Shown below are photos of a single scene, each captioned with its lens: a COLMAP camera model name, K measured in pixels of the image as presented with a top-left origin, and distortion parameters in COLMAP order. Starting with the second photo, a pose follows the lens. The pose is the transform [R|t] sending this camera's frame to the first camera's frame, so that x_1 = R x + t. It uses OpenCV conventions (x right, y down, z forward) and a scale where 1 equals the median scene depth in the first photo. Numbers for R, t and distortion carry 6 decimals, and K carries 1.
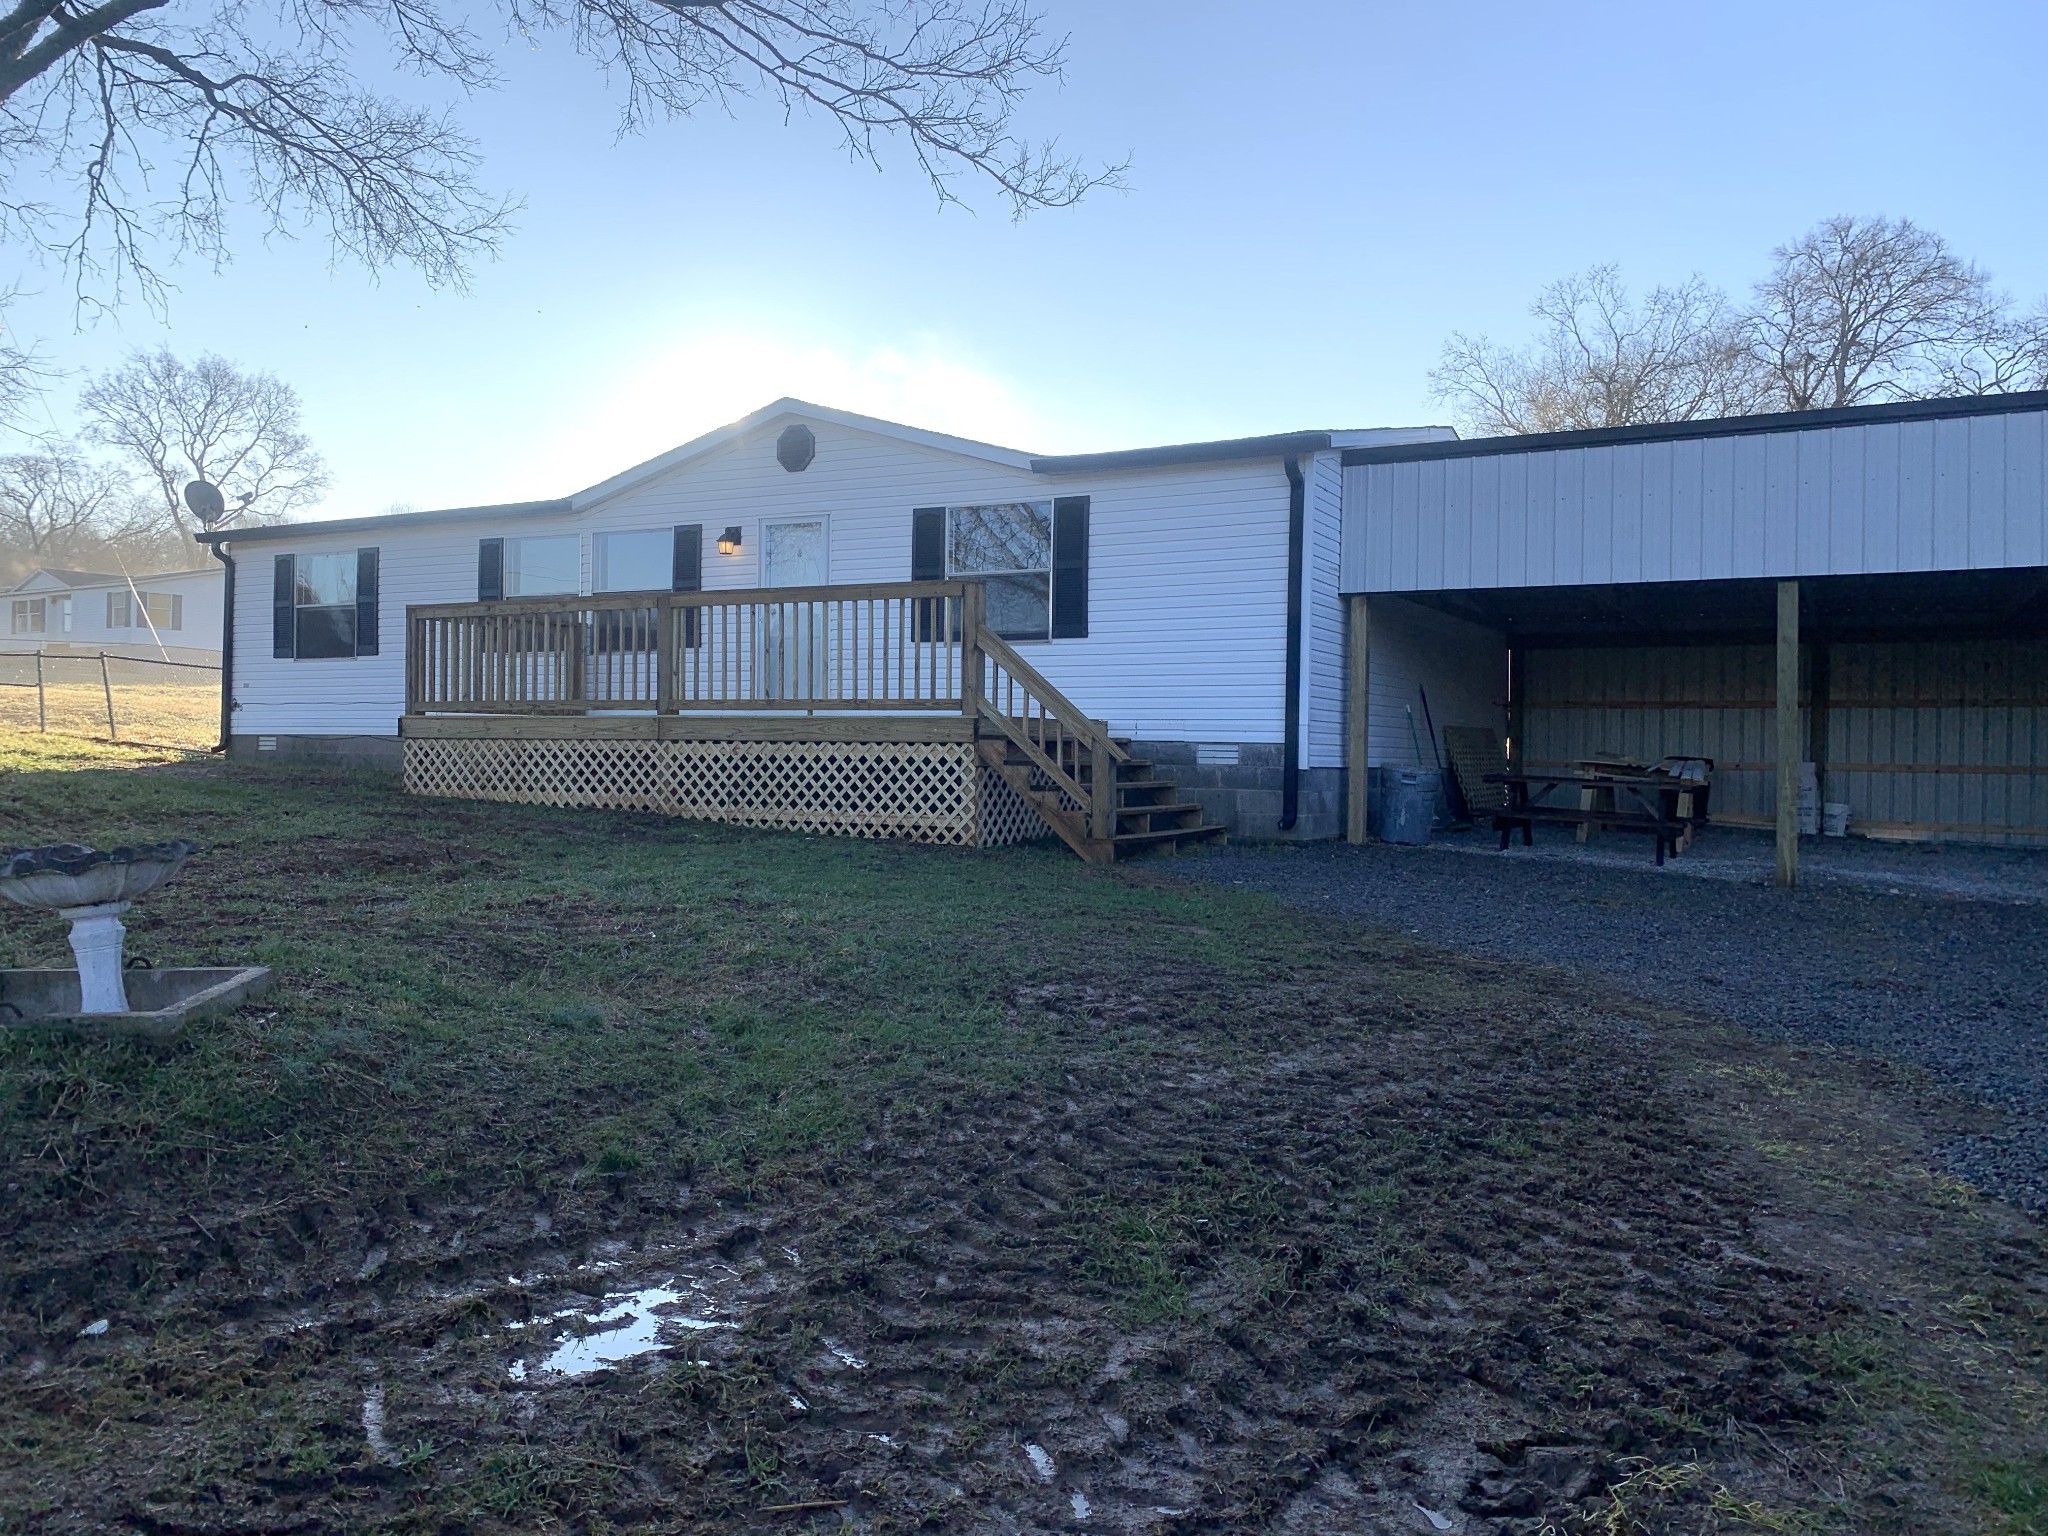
lens RADIAL K [[1579.7, 0, 1035.7], [0, 1579.7, 755.9], [0, 0, 1]] dist [0.066162, -0.067512]
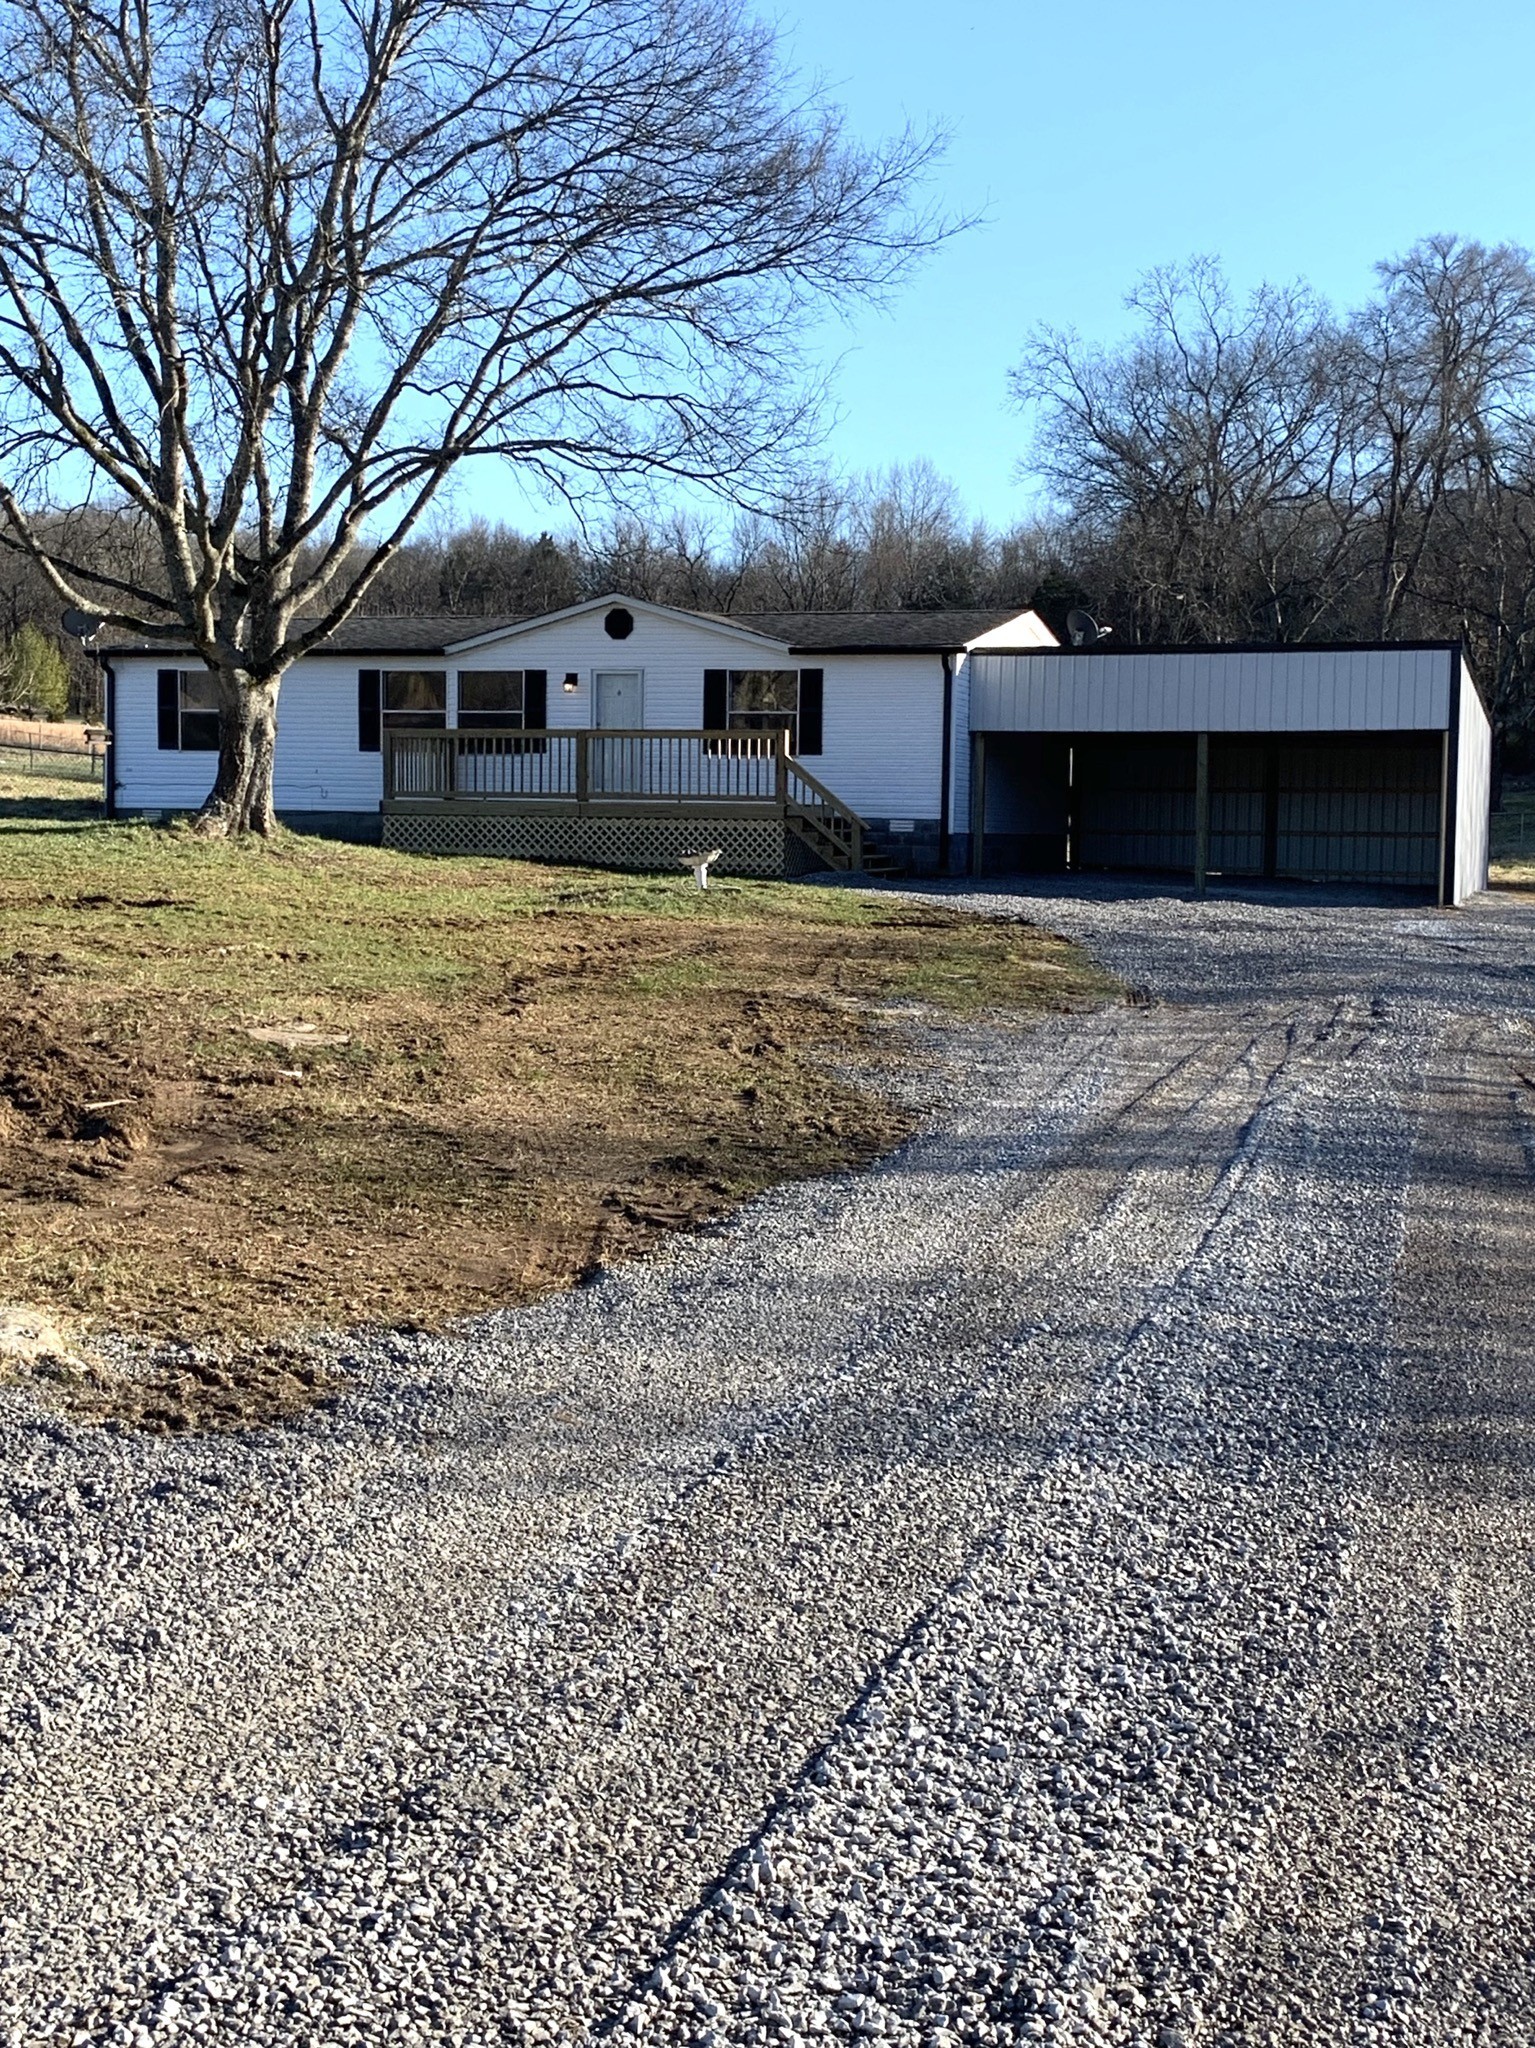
lens RADIAL K [[2731.3, 0, 775.5], [0, 2731.3, 1021.6], [0, 0, 1]] dist [-0.069735, 0.000000]
pose [[0.987073, -0.011625, 0.159847, -0.460853], [-0.000670, 0.997058, 0.076647, -0.014263], [-0.160268, -0.075763, 0.984162, -1.780820]]
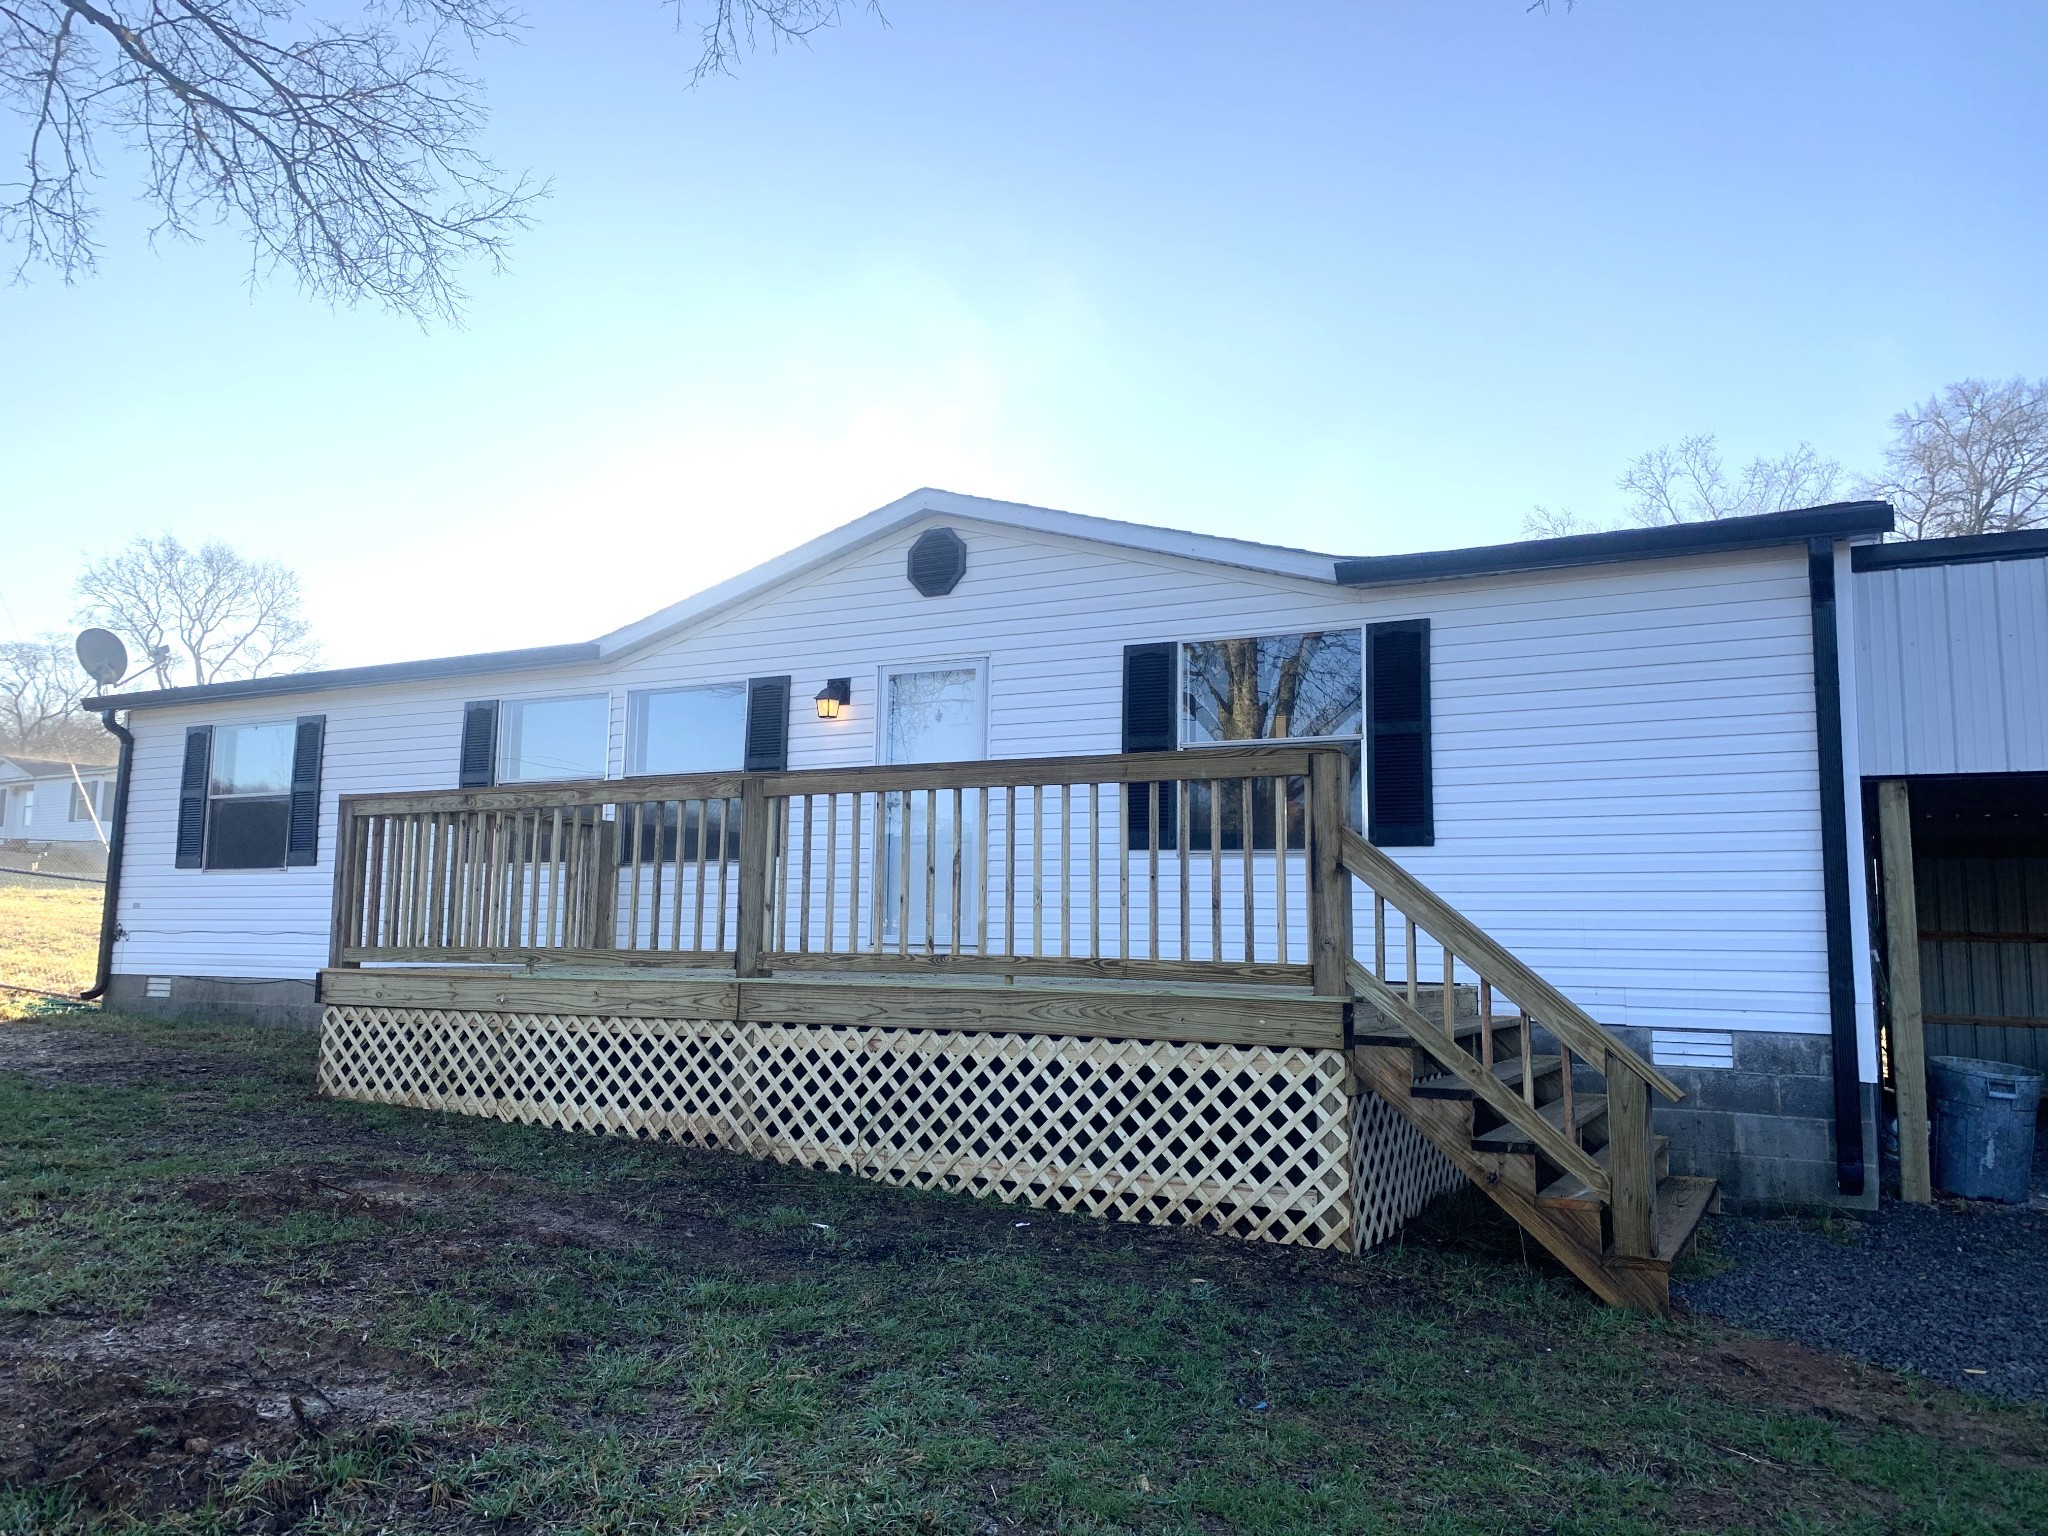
lens RADIAL K [[1579.7, 0, 1018.0], [0, 1579.7, 747.8], [0, 0, 1]] dist [0.066162, -0.067512]
pose [[0.999923, 0.001106, -0.012324, -0.115755], [-0.002644, 0.992096, -0.125456, -0.034067], [0.012088, 0.125479, 0.992023, 0.369902]]
